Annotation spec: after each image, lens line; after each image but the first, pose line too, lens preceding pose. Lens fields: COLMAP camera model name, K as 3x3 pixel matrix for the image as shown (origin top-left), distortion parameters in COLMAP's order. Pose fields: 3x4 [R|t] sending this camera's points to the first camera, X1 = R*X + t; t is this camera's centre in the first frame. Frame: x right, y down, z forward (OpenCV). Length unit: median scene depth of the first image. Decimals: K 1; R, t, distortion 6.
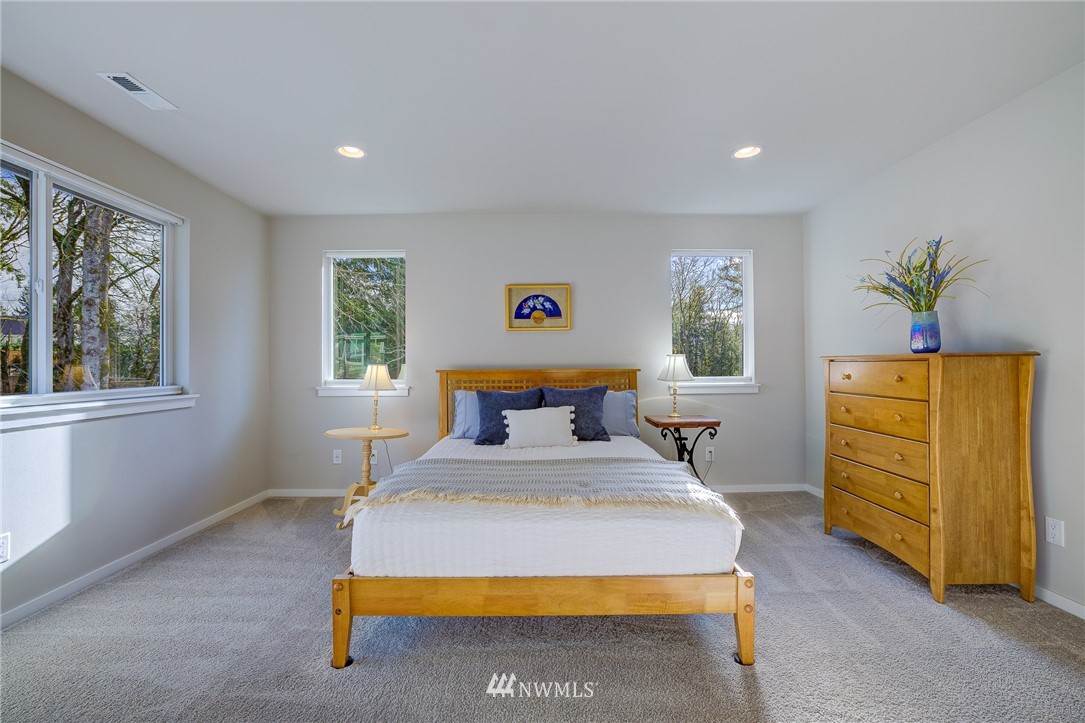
lens RADIAL K [[461.1, 0, 537.6], [0, 461.1, 365.7], [0, 0, 1]] dist [-0.039576, 0.015495]
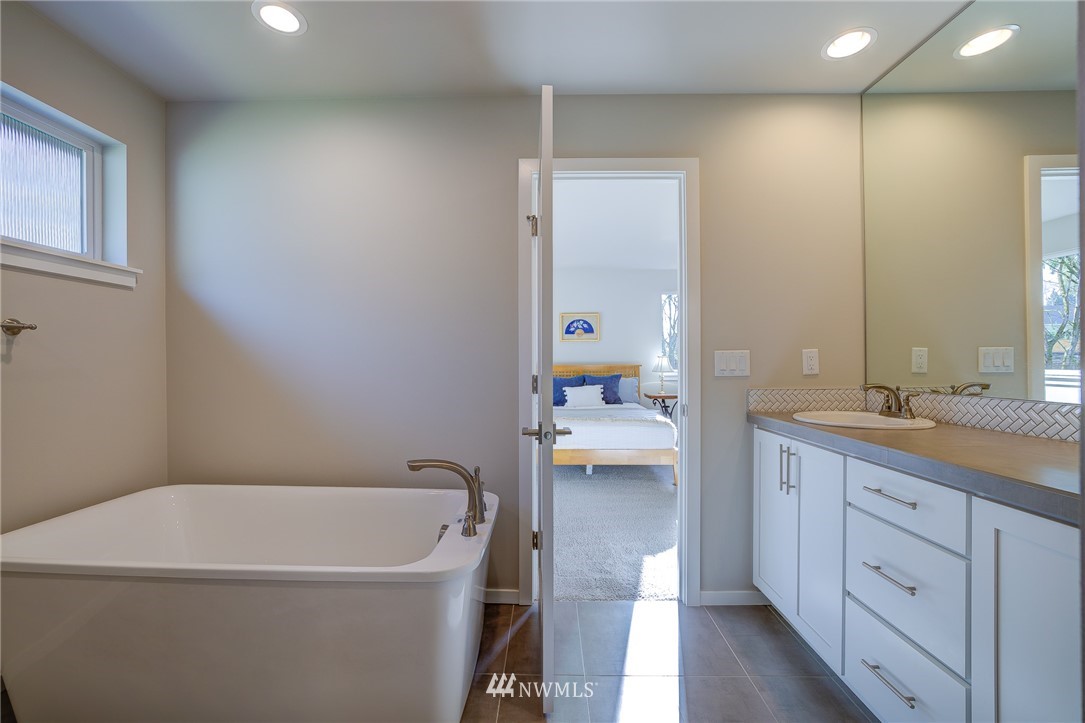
lens RADIAL K [[461.1, 0, 537.6], [0, 461.1, 365.7], [0, 0, 1]] dist [-0.039576, 0.015495]
pose [[0.999357, 0.003683, -0.035657, -0.096647], [-0.003490, 0.999979, 0.005471, 0.002525], [0.035677, -0.005343, 0.999349, -0.701886]]
